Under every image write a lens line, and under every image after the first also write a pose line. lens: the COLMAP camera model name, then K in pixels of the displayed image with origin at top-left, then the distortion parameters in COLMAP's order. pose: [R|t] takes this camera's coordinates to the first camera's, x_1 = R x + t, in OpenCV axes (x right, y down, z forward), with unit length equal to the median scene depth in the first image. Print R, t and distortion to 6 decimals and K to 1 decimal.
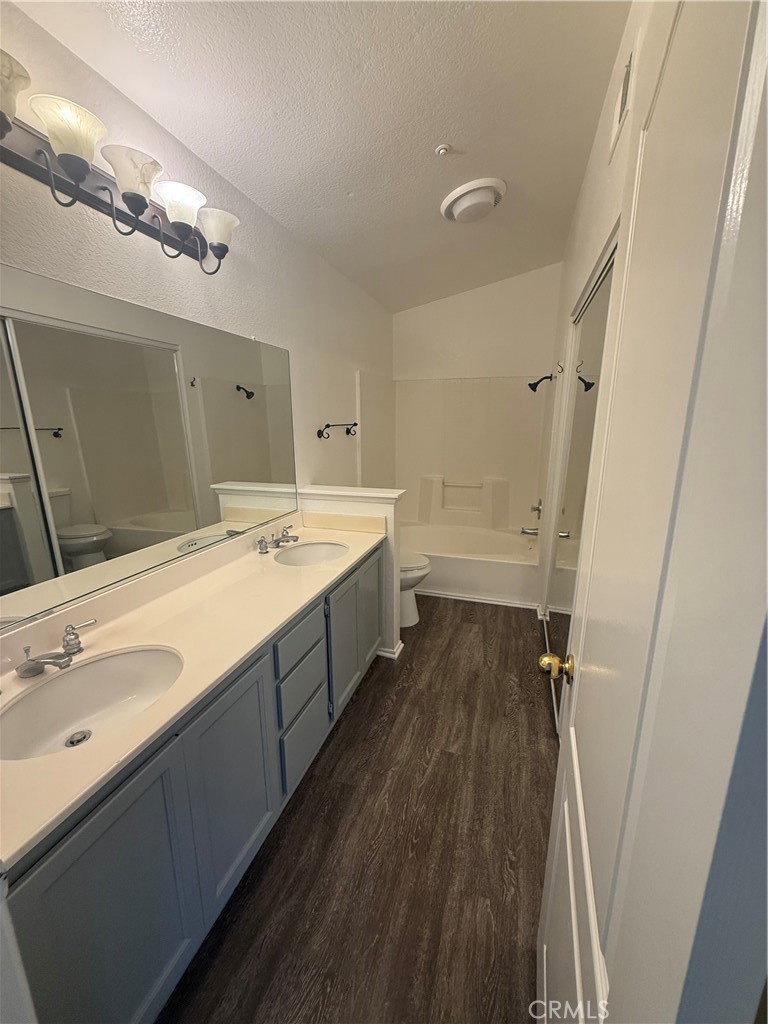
lens RADIAL K [[409.1, 0, 387.5], [0, 409.1, 511.9], [0, 0, 1]] dist [-0.002533, 0.000158]
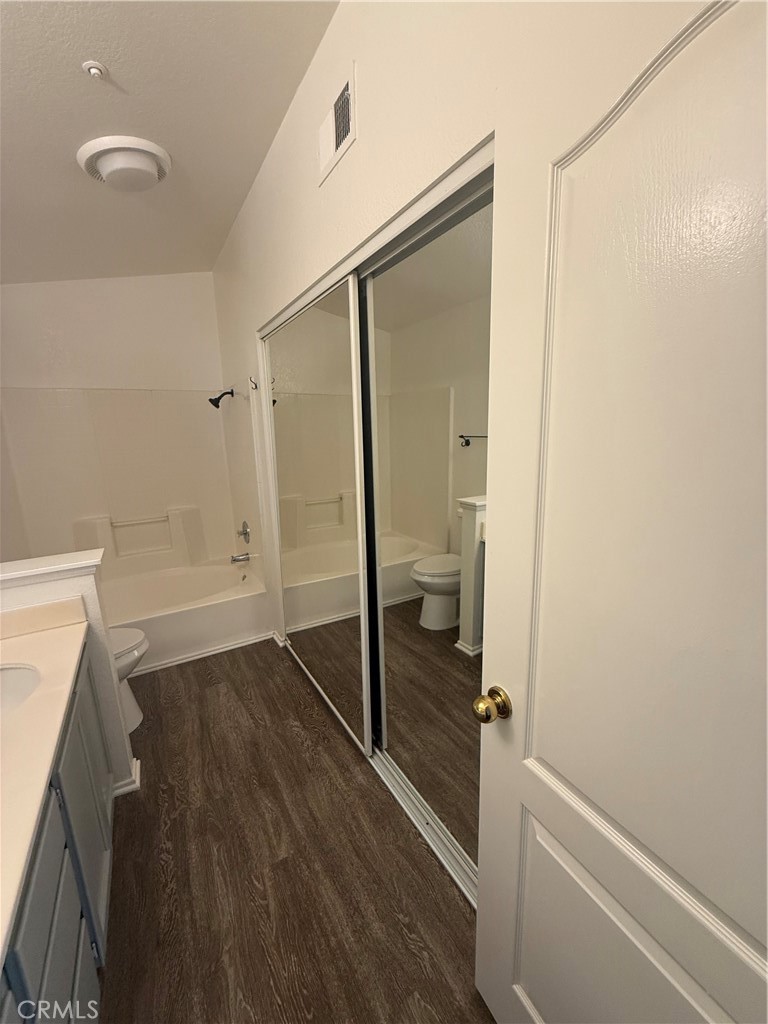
lens RADIAL K [[409.1, 0, 387.5], [0, 409.1, 511.9], [0, 0, 1]] dist [-0.002533, 0.000158]
pose [[0.662545, -0.170687, 0.729315, -0.137056], [0.193540, 0.979635, 0.053450, -0.061402], [-0.723586, 0.105738, 0.682087, 0.185180]]
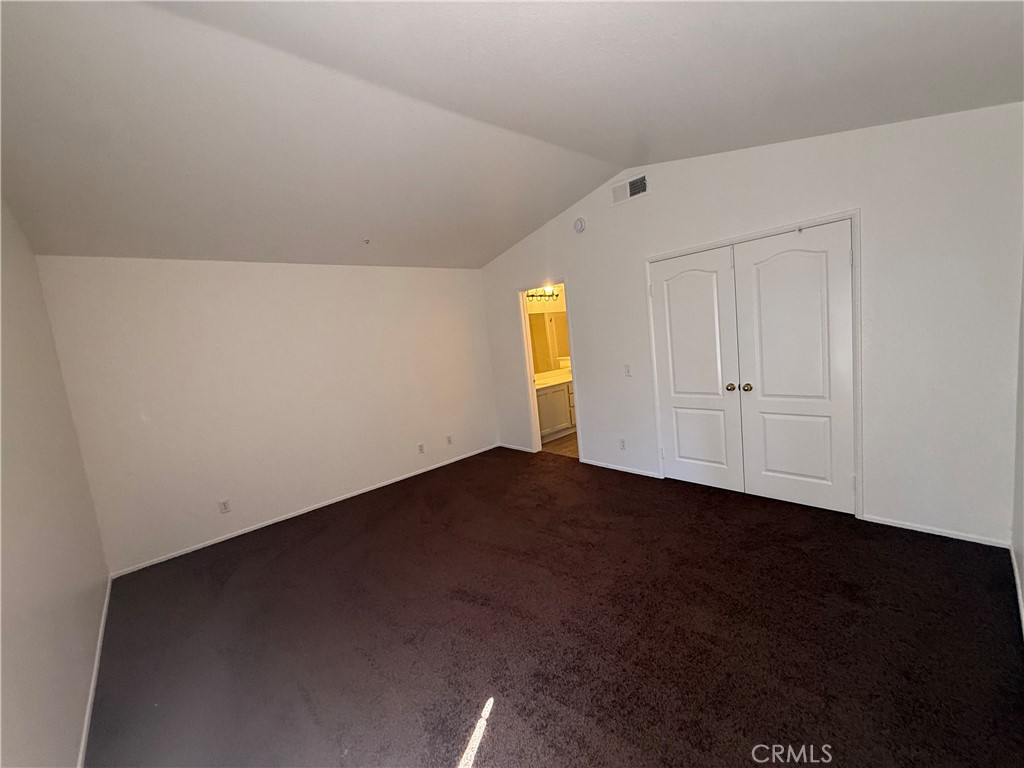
lens RADIAL K [[409.1, 0, 512.0], [0, 409.1, 384.0], [0, 0, 1]] dist [-0.002533, 0.000158]
pose [[0.860012, -0.035205, -0.509059, 0.259364], [-0.006940, 0.996718, -0.080654, 0.124756], [0.510227, 0.072896, 0.856945, -0.554220]]
